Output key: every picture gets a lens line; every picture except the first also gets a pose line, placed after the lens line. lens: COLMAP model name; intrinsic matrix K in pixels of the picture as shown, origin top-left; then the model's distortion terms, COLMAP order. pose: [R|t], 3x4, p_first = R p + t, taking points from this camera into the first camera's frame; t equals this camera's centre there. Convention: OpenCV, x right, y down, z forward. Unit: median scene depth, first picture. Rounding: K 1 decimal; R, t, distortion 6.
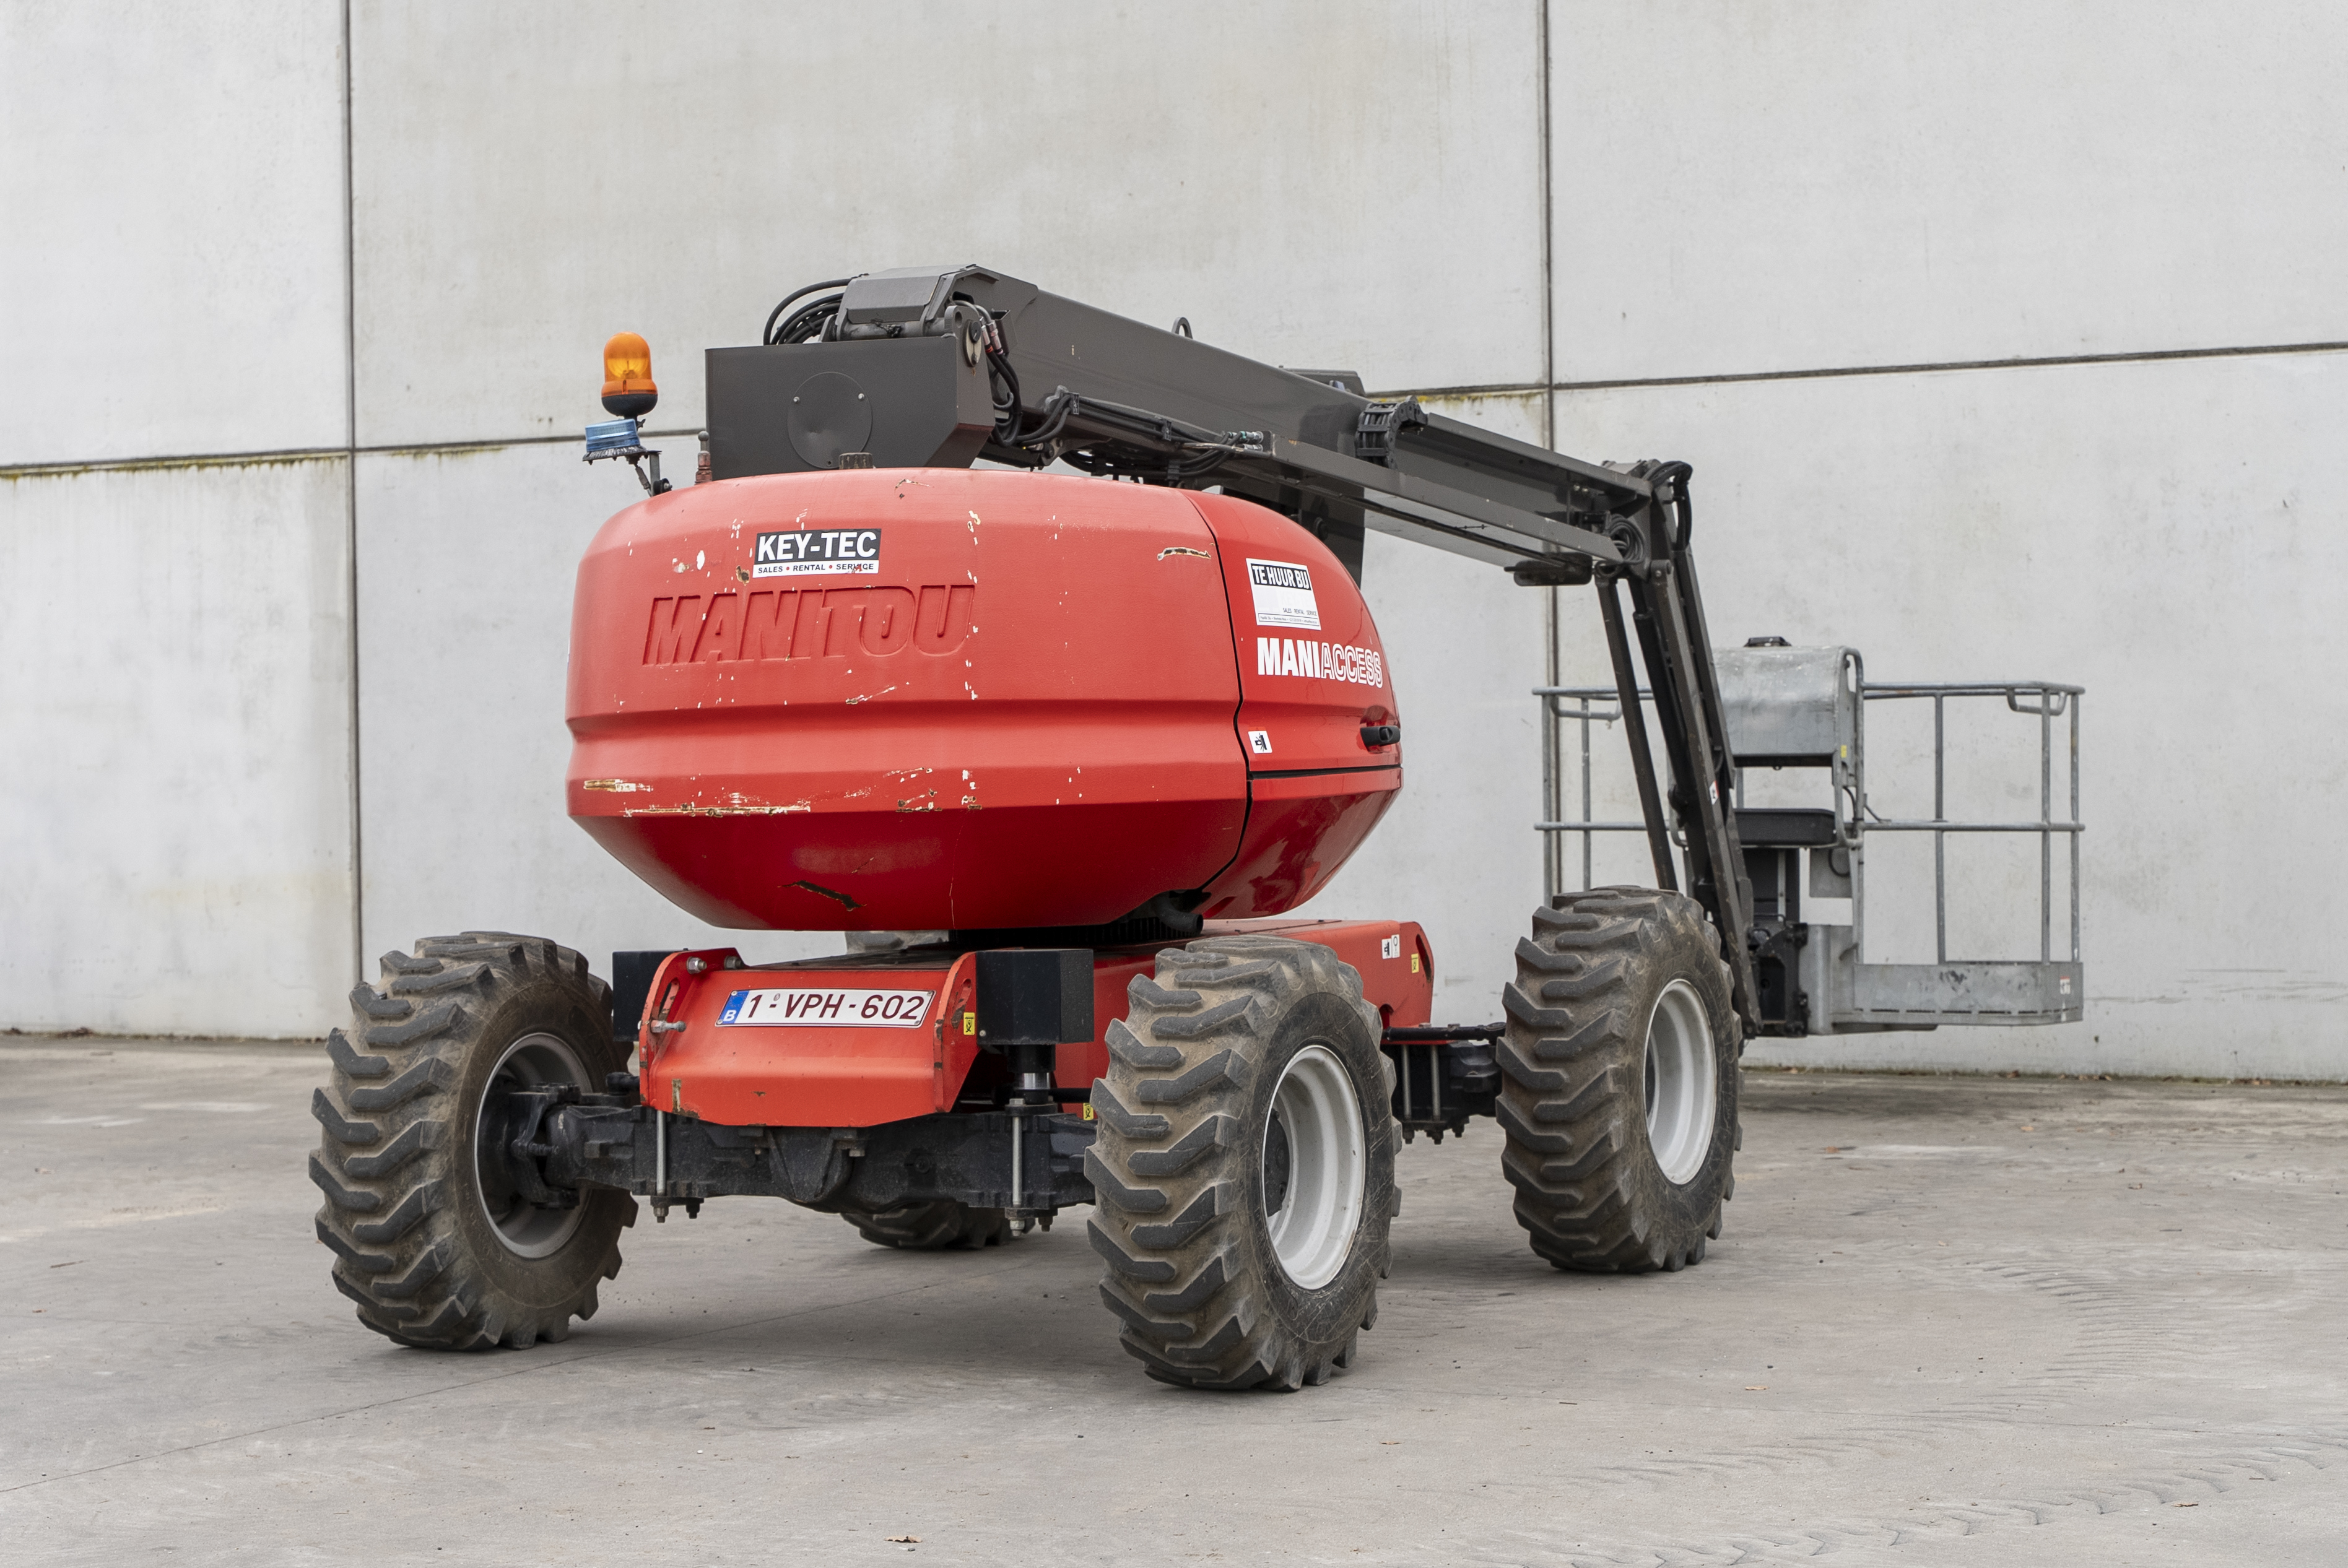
lens RADIAL K [[4959.6, 0, 1167.6], [0, 4959.6, 751.4], [0, 0, 1]] dist [-0.009050, 0.131386]
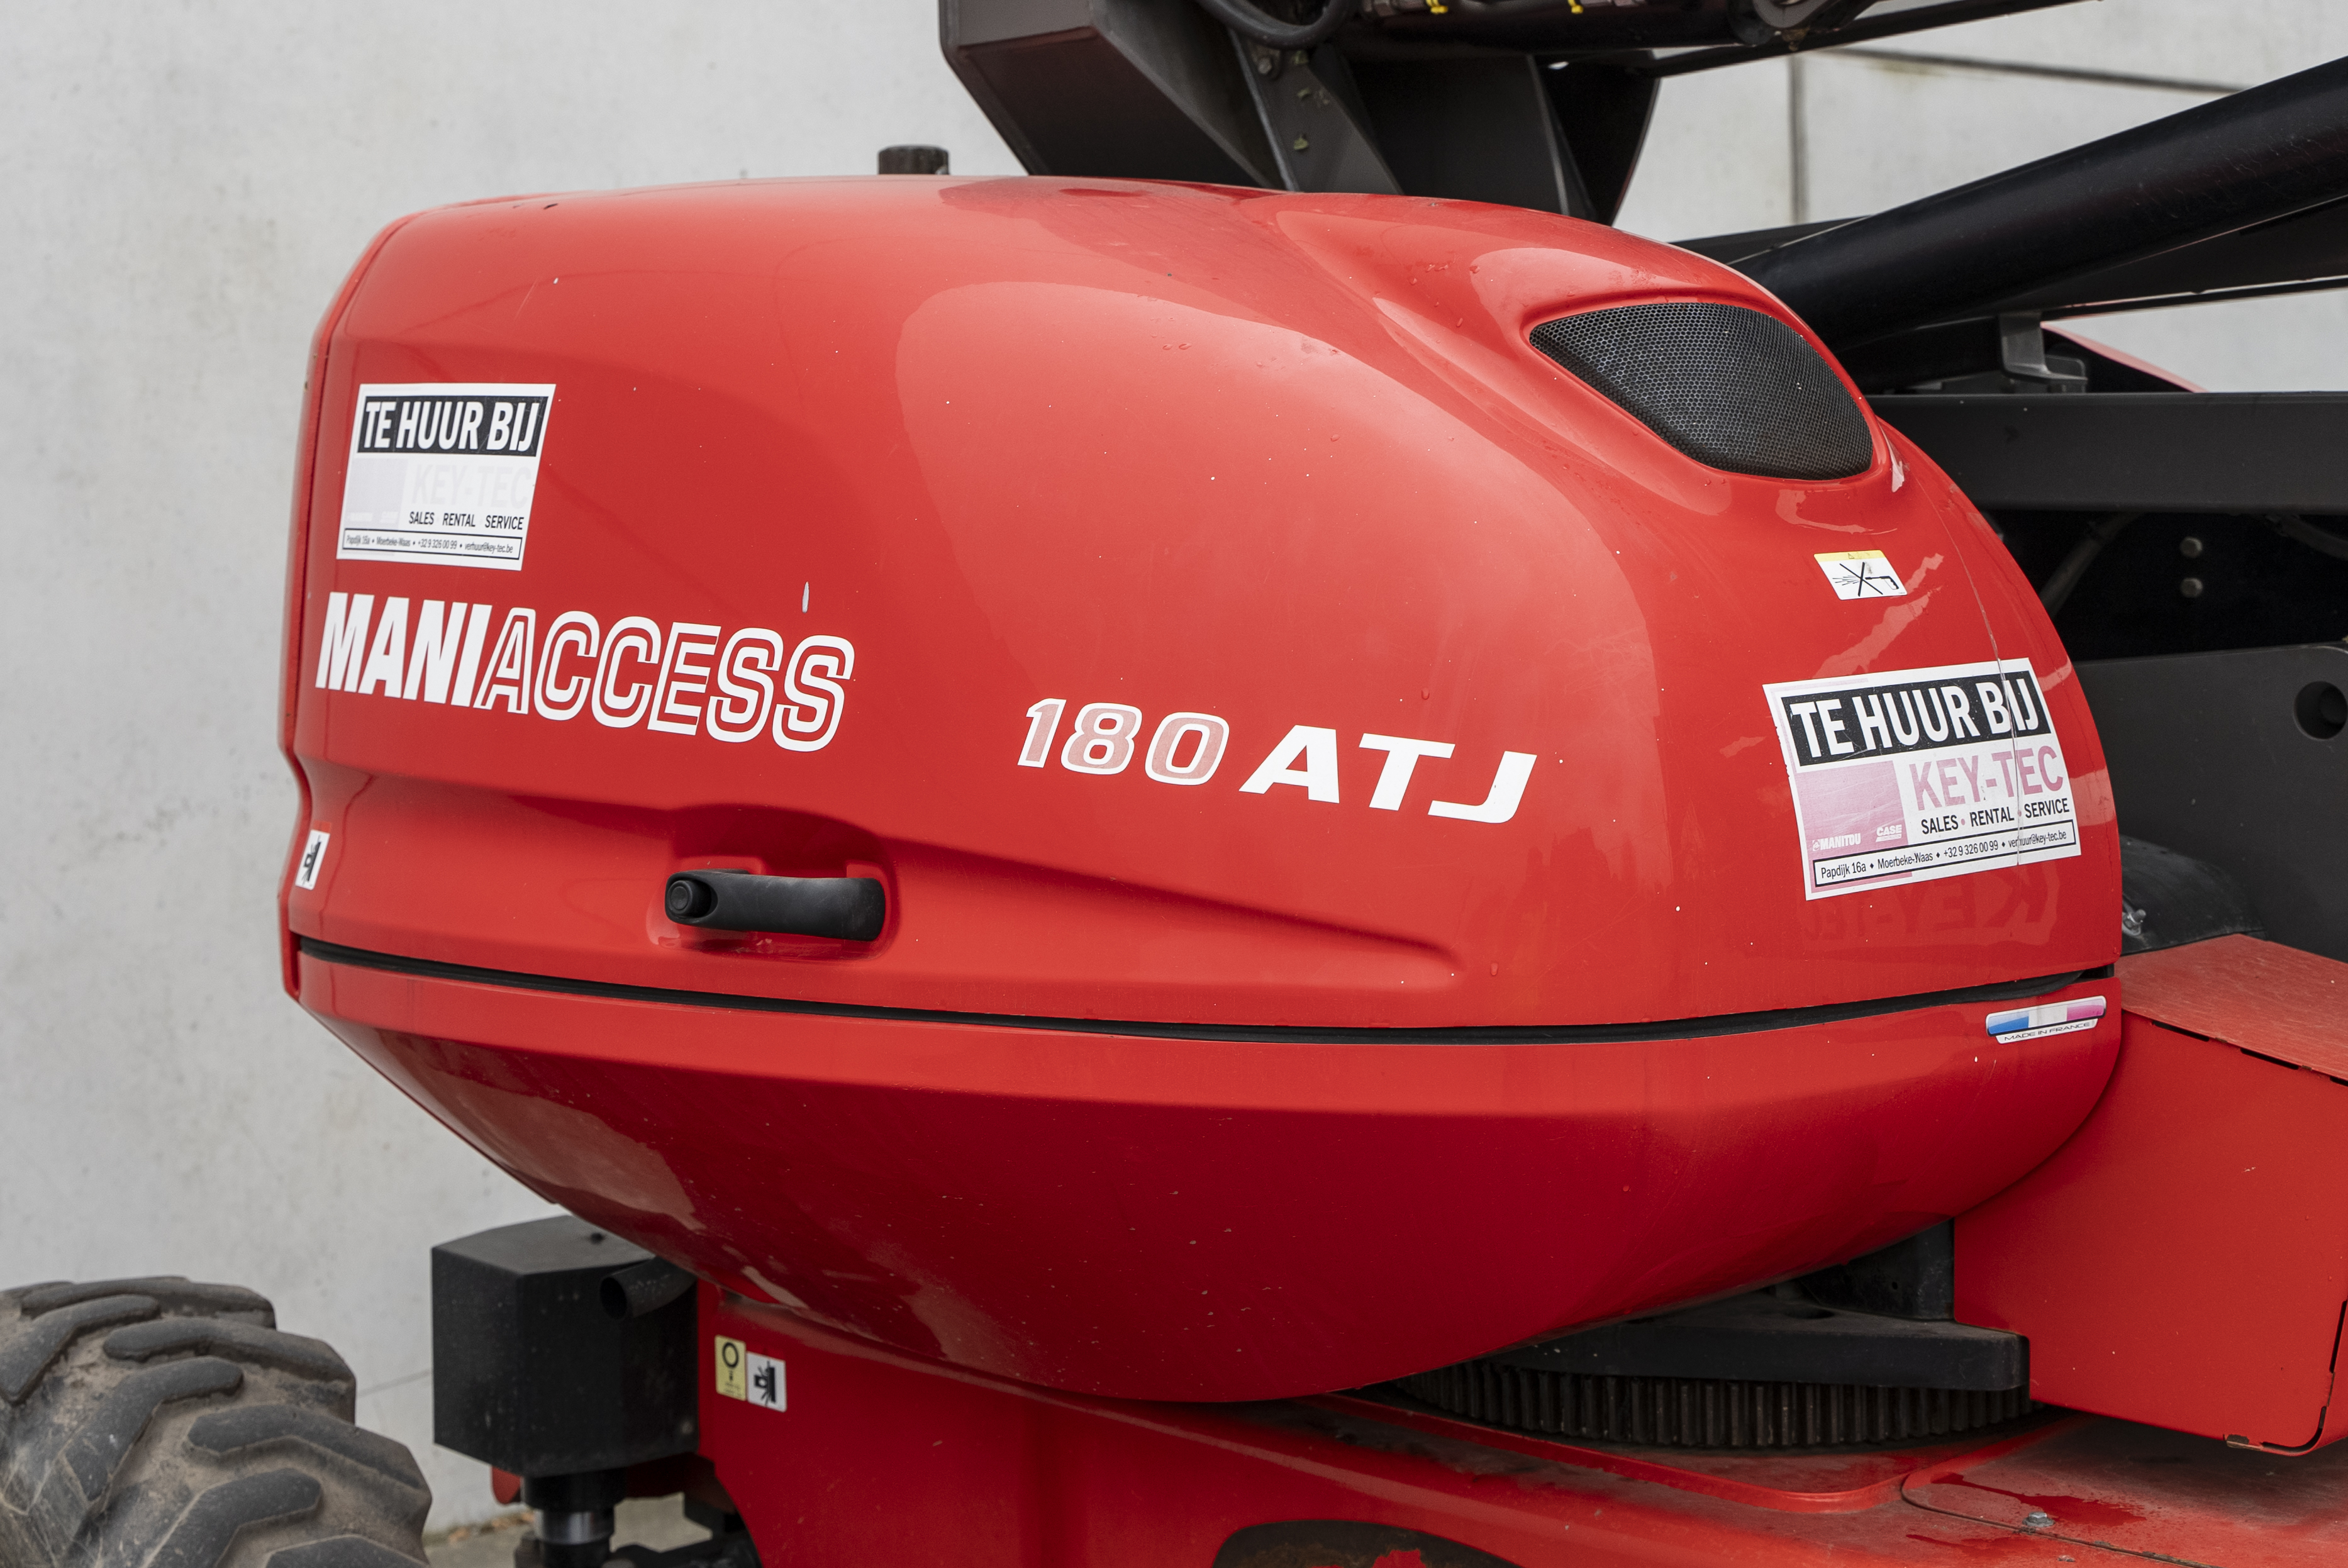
lens RADIAL K [[3633.6, 0, 1174.0], [0, 3633.6, 784.0], [0, 0, 1]] dist [-0.031451, -0.043790]
pose [[0.302761, -0.065263, 0.950829, -0.170619], [0.034842, 0.997744, 0.057389, -0.029300], [-0.952429, 0.015754, 0.304352, 1.392157]]
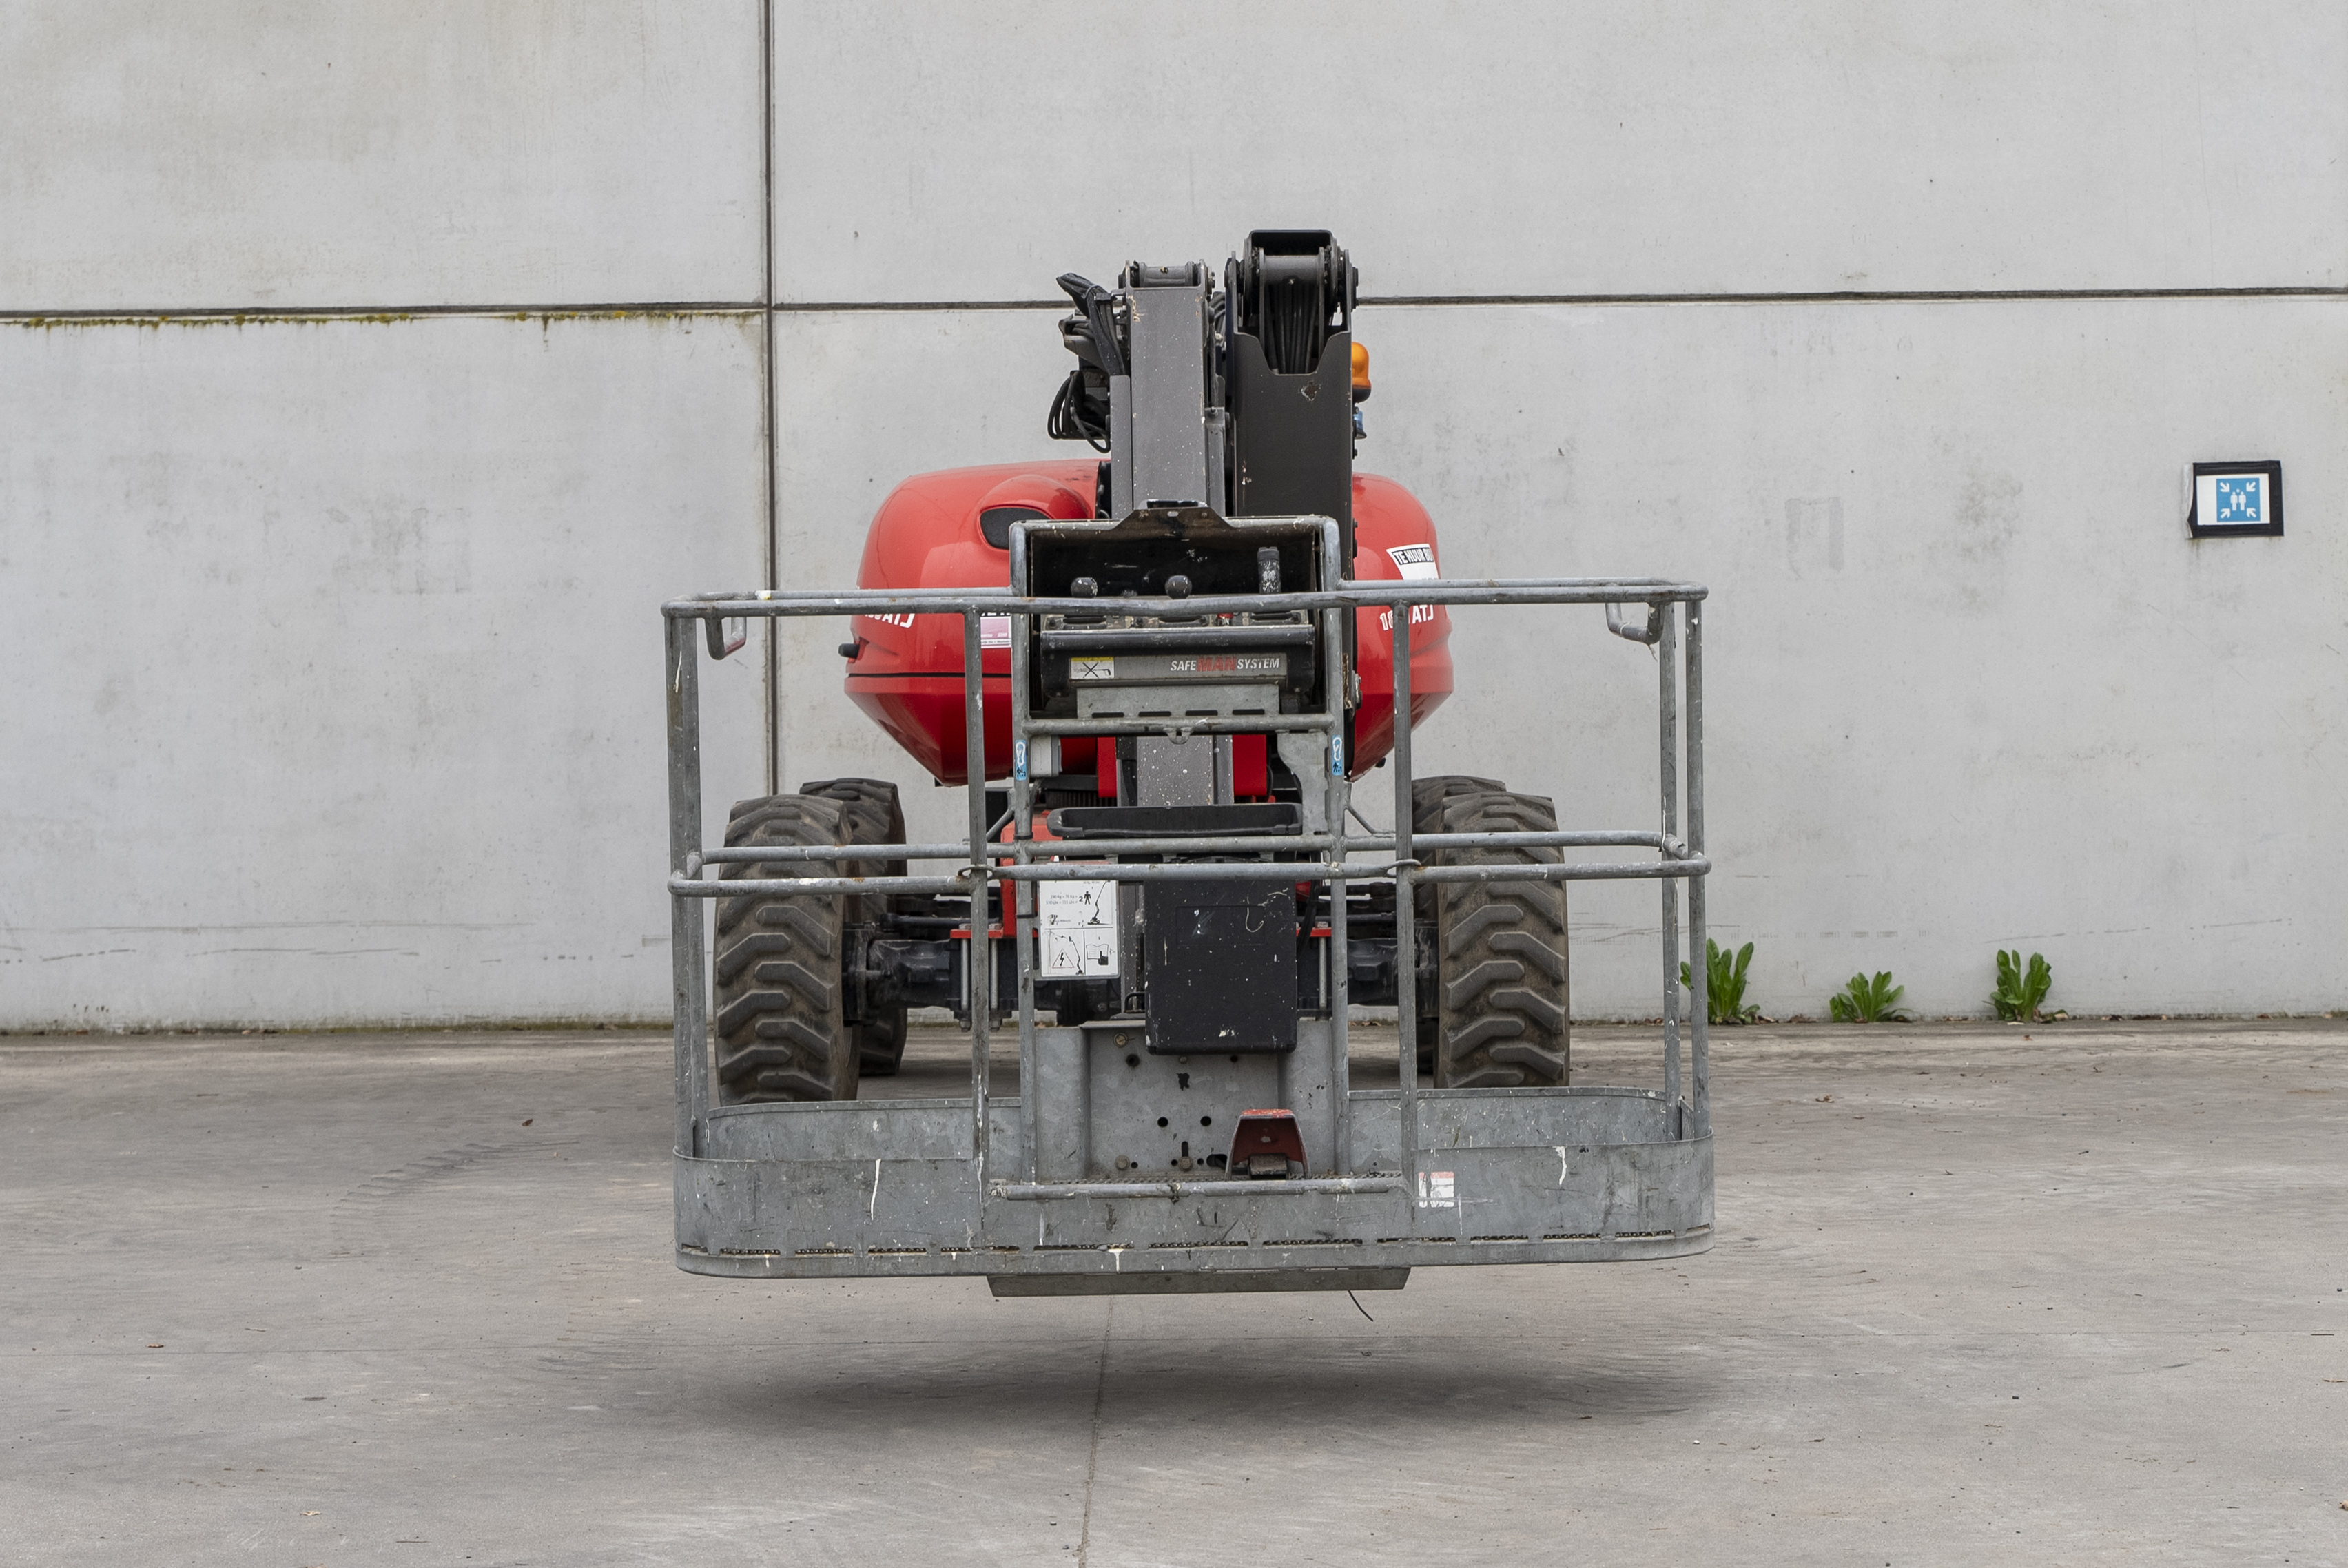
lens RADIAL K [[4810.5, 0, 1177.4], [0, 4810.5, 741.1], [0, 0, 1]] dist [0.007982, -0.079388]
pose [[0.879114, 0.004736, 0.476589, -0.504628], [-0.002950, 0.999986, -0.004496, 0.022316], [-0.476603, 0.002547, 0.879115, 0.279335]]
